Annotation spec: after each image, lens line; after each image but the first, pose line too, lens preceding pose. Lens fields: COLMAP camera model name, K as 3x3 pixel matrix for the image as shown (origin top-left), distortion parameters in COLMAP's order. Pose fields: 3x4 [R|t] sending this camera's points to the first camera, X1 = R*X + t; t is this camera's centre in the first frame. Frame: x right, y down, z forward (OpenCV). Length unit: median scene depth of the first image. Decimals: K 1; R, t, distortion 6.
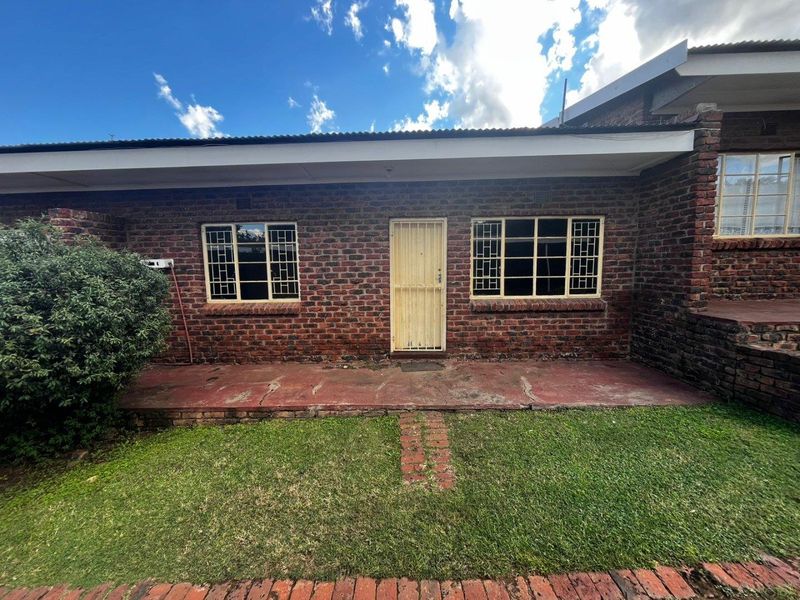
lens RADIAL K [[325.6, 0, 399.8], [0, 325.6, 300.1], [0, 0, 1]] dist [0.000924, -0.000799]
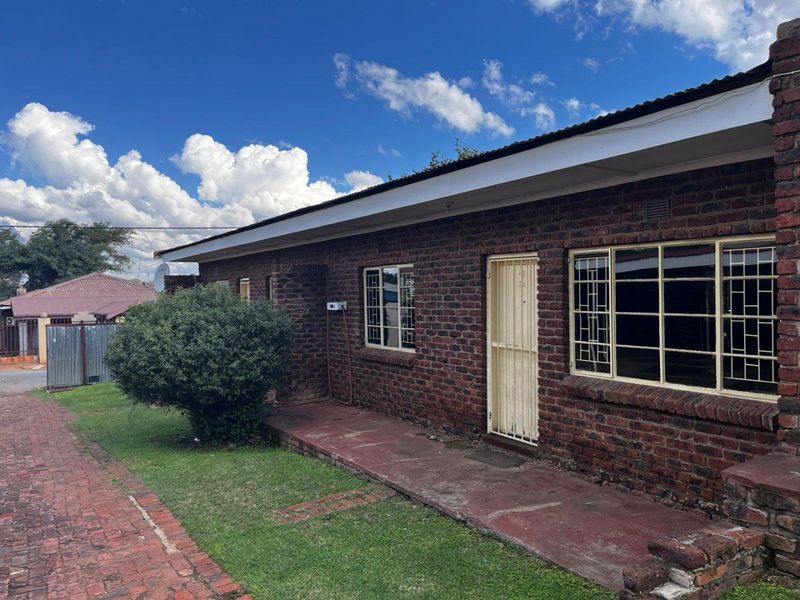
lens RADIAL K [[642.5, 0, 399.6], [0, 642.5, 300.9], [0, 0, 1]] dist [0.057141, -0.009747]
pose [[0.544193, 0.023661, -0.838626, 1.110683], [-0.071432, 0.997279, -0.018215, -0.101453], [0.835914, 0.069817, 0.544402, 0.012264]]
